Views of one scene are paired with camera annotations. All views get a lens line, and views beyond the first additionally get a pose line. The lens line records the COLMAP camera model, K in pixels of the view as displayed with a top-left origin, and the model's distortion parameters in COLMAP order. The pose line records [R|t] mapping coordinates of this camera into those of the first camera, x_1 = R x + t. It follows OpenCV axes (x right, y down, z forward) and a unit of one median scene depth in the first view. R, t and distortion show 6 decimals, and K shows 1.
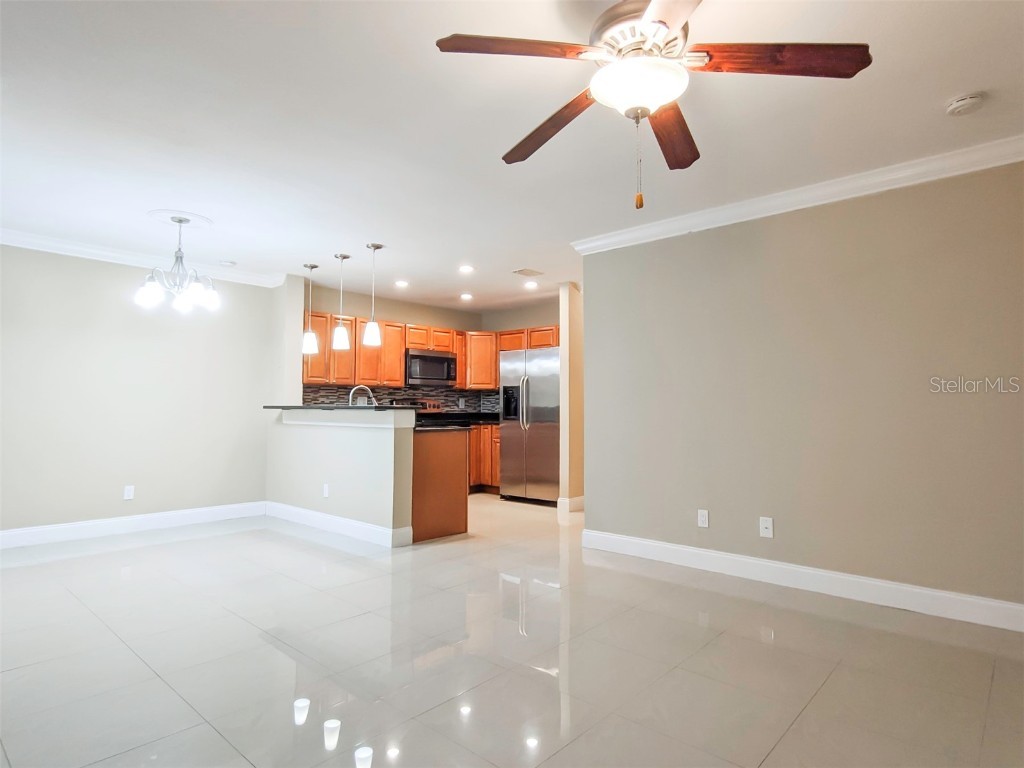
lens RADIAL K [[580.3, 0, 511.1], [0, 580.3, 380.6], [0, 0, 1]] dist [0.002497, -0.000398]
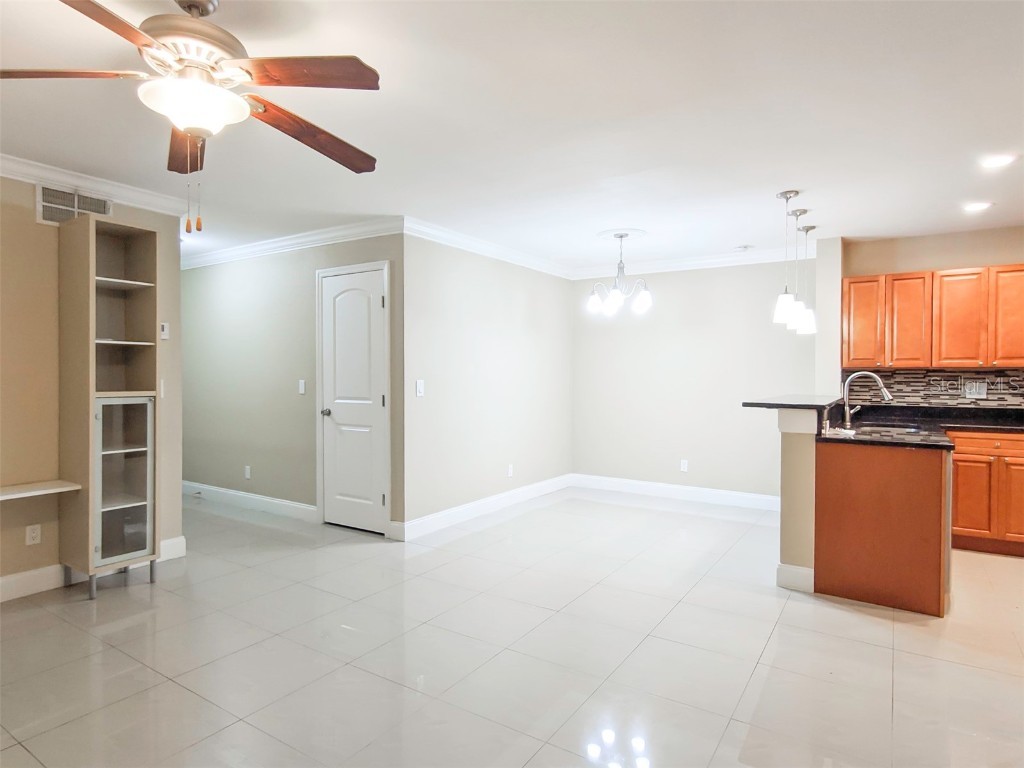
lens RADIAL K [[580.3, 0, 511.1], [0, 580.3, 380.6], [0, 0, 1]] dist [0.002497, -0.000398]
pose [[0.150235, 0.007053, -0.988625, 0.334149], [0.042397, 0.999009, 0.013569, -0.007299], [0.987741, -0.043953, 0.149787, 0.363096]]
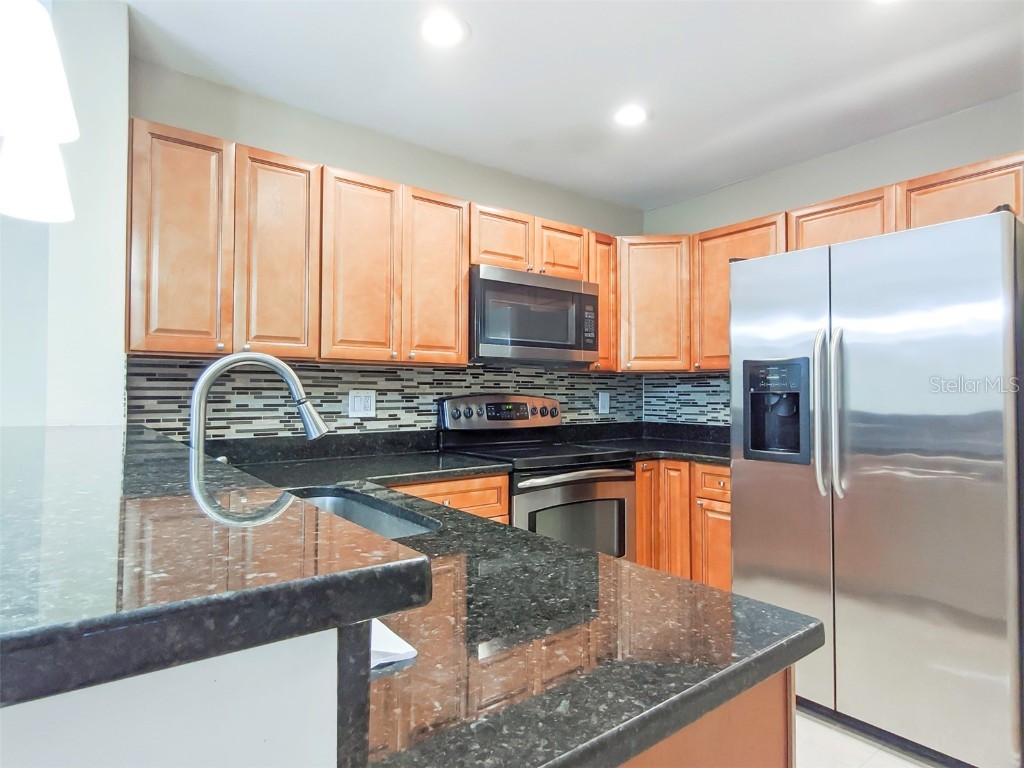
lens RADIAL K [[567.9, 0, 512.0], [0, 567.9, 384.0], [0, 0, 1]] dist [-0.000595, -0.001439]
pose [[0.984307, -0.001147, -0.176458, -0.090314], [0.006259, 0.999577, 0.028418, 0.013100], [0.176351, -0.029077, 0.983898, 0.644762]]
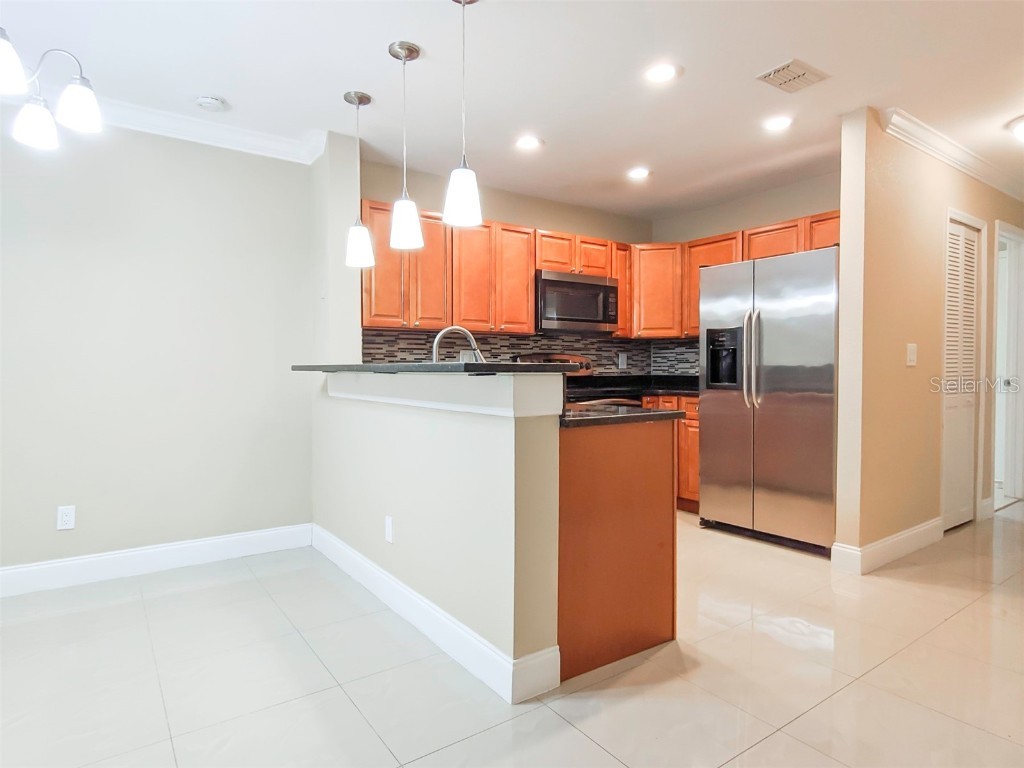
lens RADIAL K [[580.3, 0, 511.1], [0, 580.3, 380.6], [0, 0, 1]] dist [0.002497, -0.000398]
pose [[0.976230, 0.000572, -0.216734, -0.077479], [0.014133, 0.997700, 0.066292, 0.019424], [0.216274, -0.067779, 0.973977, 0.406888]]
